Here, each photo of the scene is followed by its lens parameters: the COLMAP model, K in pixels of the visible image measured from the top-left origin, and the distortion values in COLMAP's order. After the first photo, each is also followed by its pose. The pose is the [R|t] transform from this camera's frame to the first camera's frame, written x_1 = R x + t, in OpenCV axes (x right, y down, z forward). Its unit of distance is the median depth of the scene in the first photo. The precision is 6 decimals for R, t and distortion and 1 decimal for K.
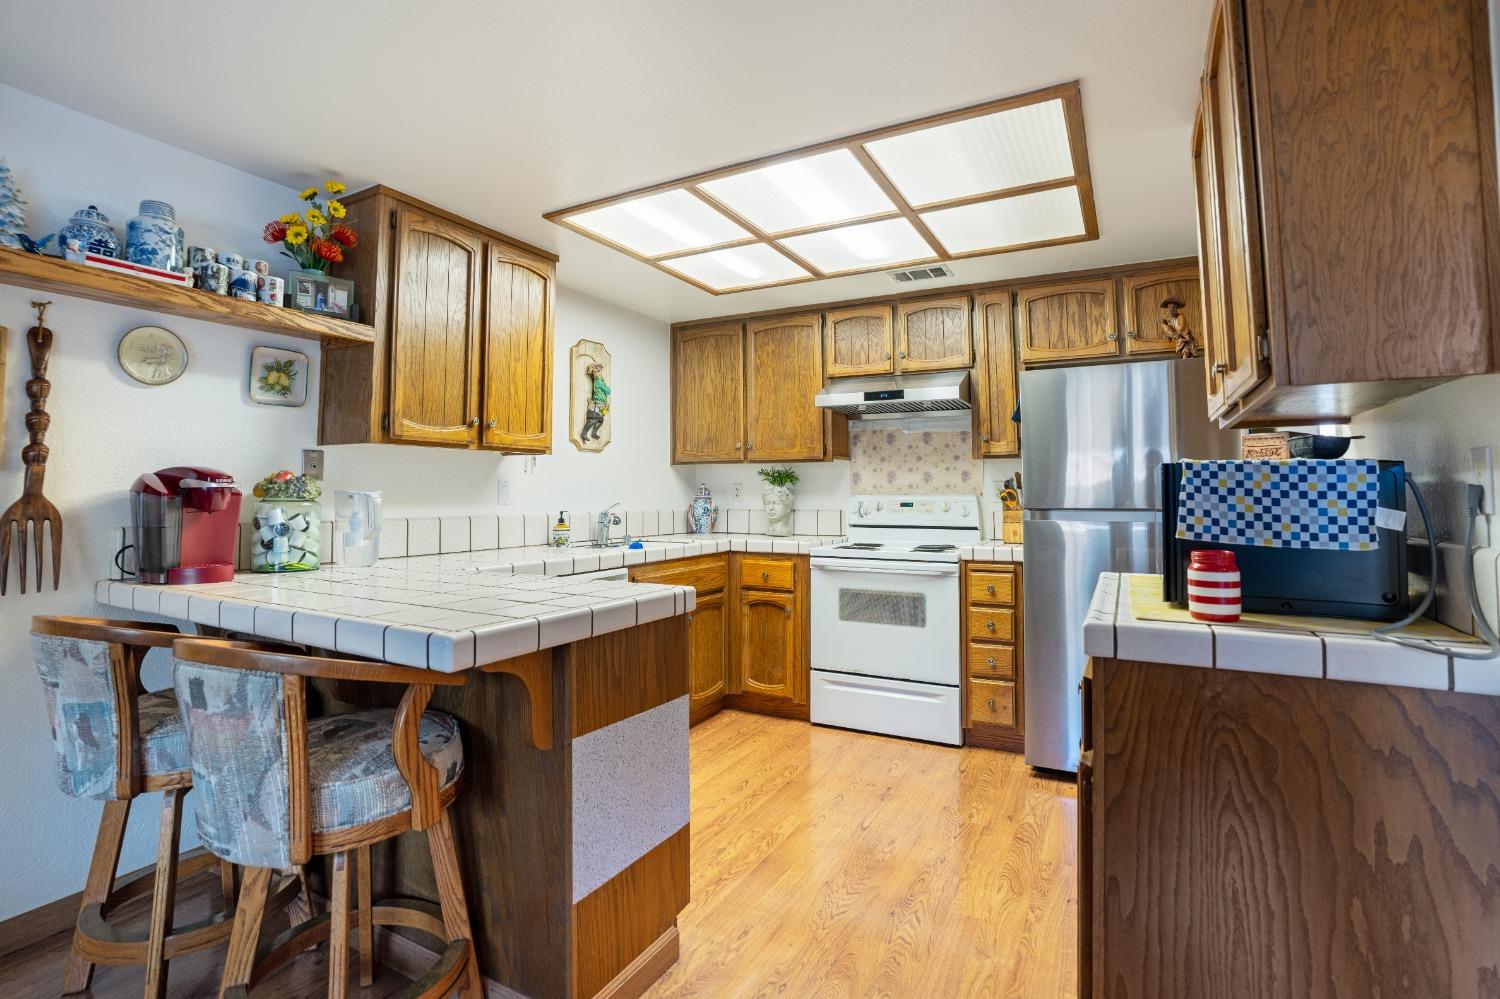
lens RADIAL K [[711.2, 0, 741.3], [0, 711.2, 453.7], [0, 0, 1]] dist [-0.062522, 0.023183]
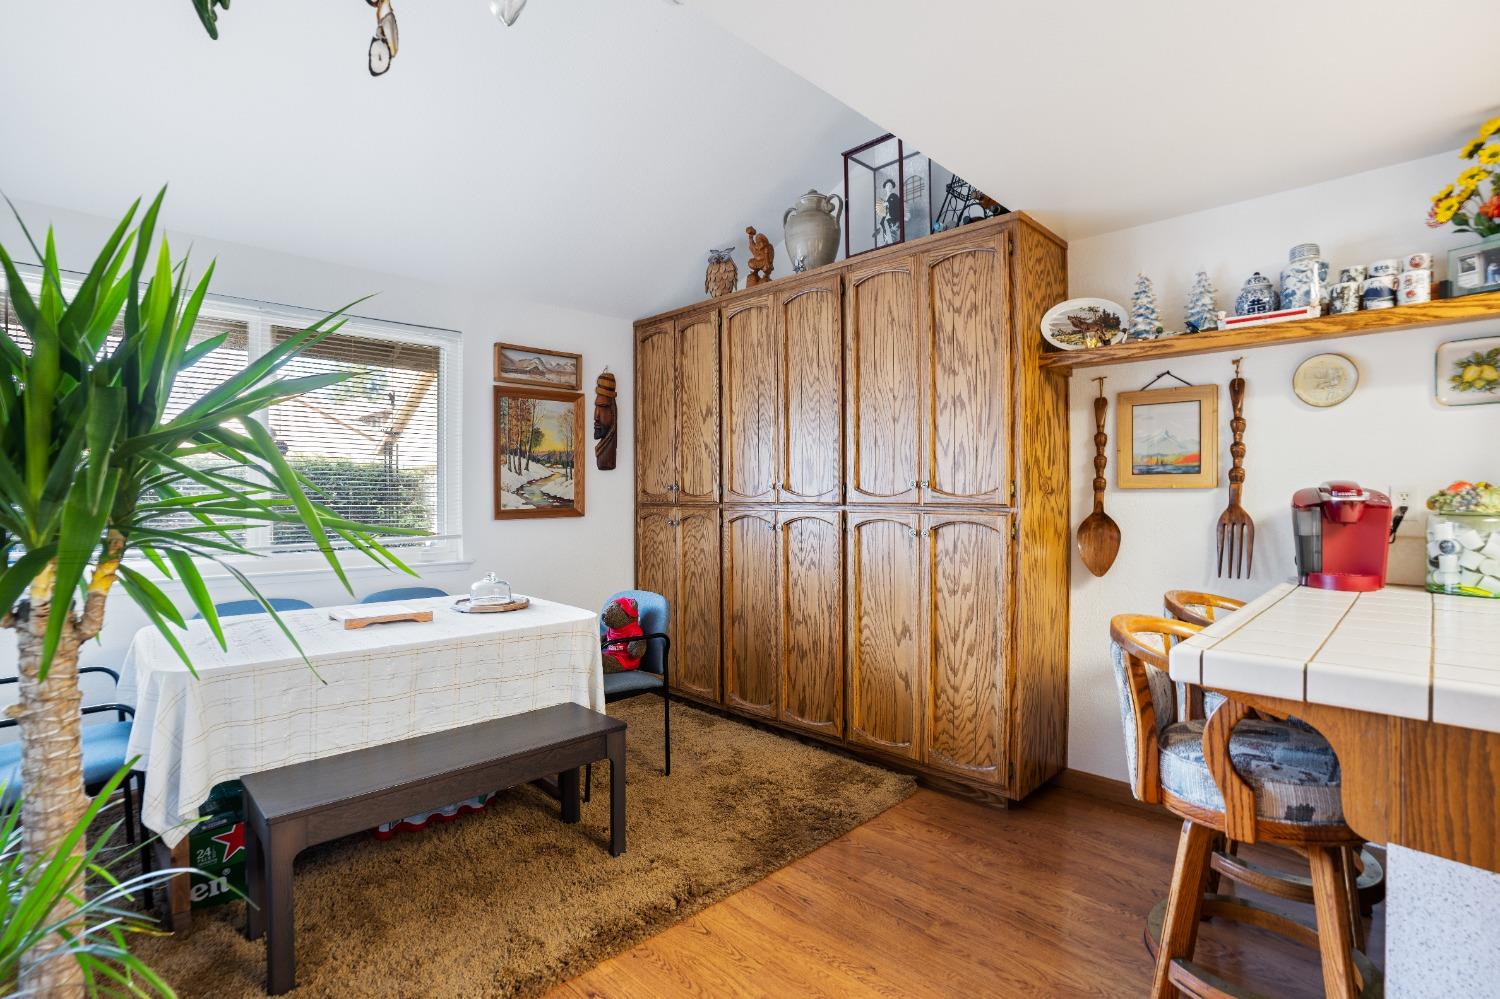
lens RADIAL K [[712.7, 0, 745.6], [0, 712.7, 488.3], [0, 0, 1]] dist [-0.056263, 0.024831]
pose [[-0.270490, -0.008763, -0.962683, 0.415708], [0.056186, 0.998110, -0.024873, 0.004965], [0.961082, -0.060817, -0.269487, 0.351822]]
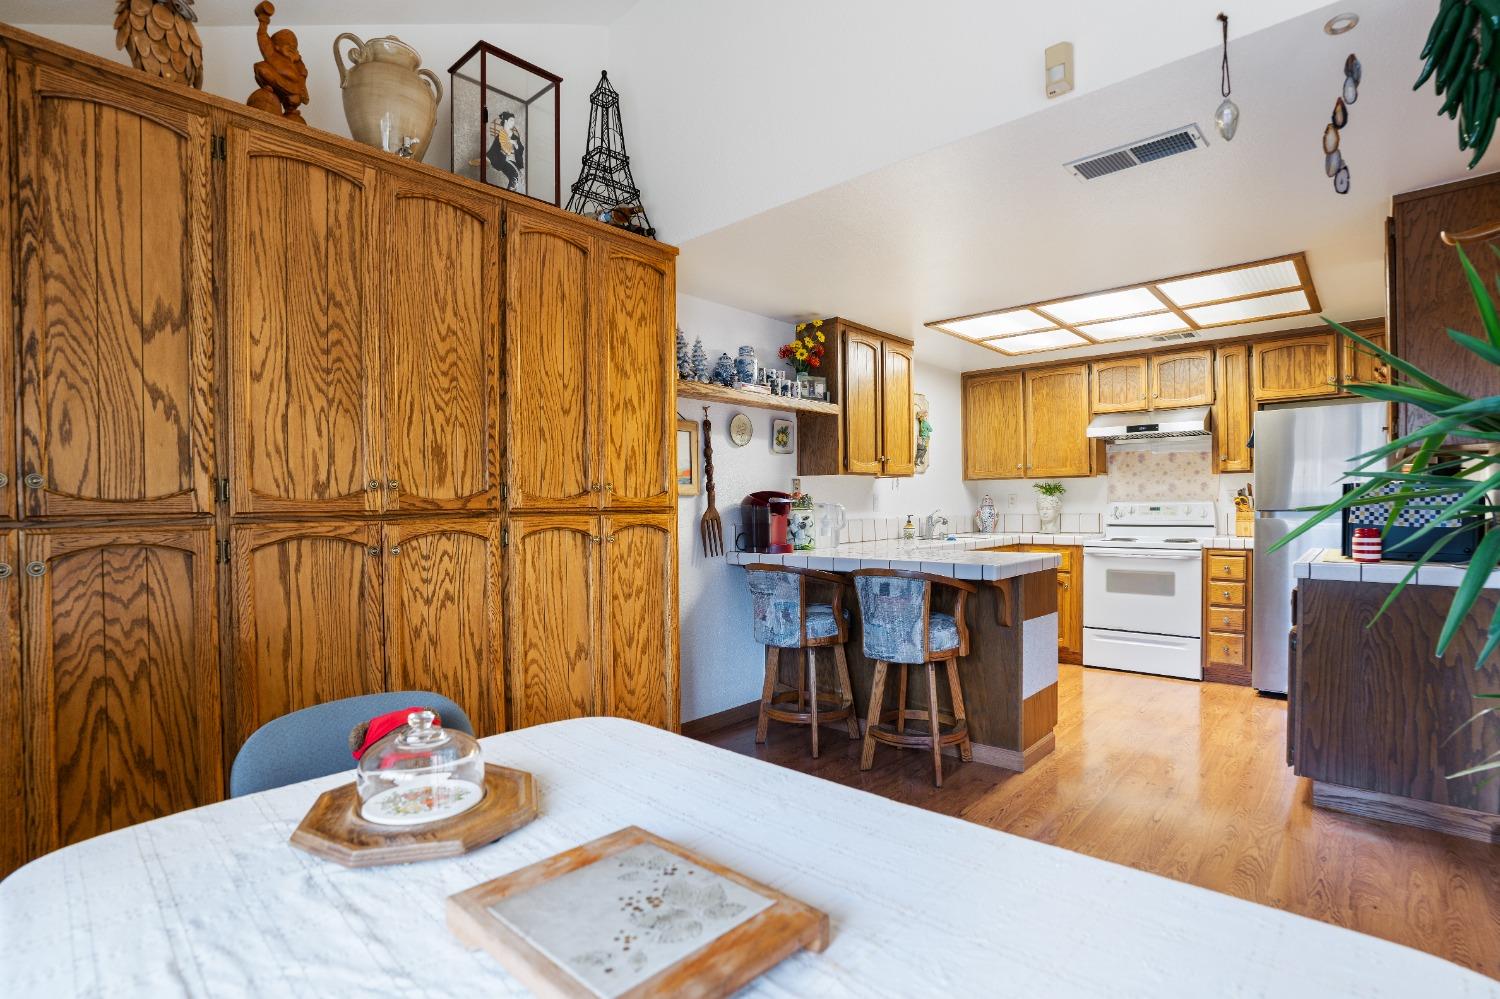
lens RADIAL K [[709.3, 0, 786.2], [0, 709.3, 519.2], [0, 0, 1]] dist [-0.067546, 0.035944]
pose [[0.979701, -0.007696, -0.200316, -0.319883], [0.023510, 0.996778, 0.076688, -0.043425], [0.199081, -0.079841, 0.976725, -0.721614]]
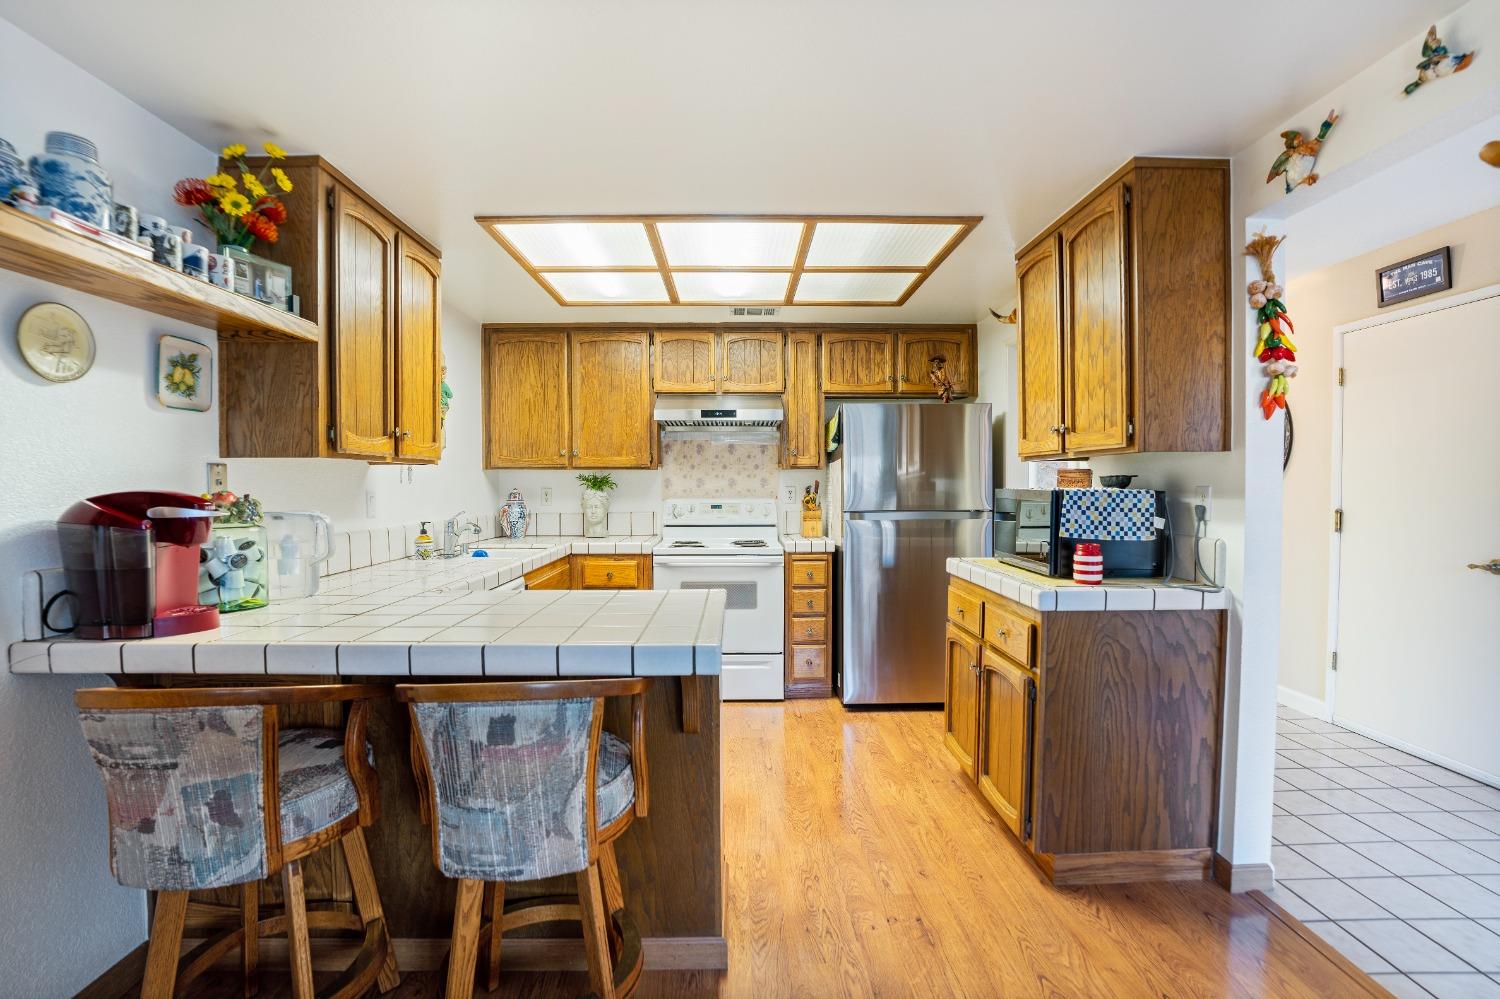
lens RADIAL K [[689.4, 0, 760.9], [0, 689.4, 504.9], [0, 0, 1]] dist [-0.063340, 0.021368]
pose [[0.866167, -0.016901, 0.499468, -0.483069], [-0.025207, 0.996678, 0.077439, -0.036501], [-0.499118, -0.079665, 0.862864, -0.017447]]
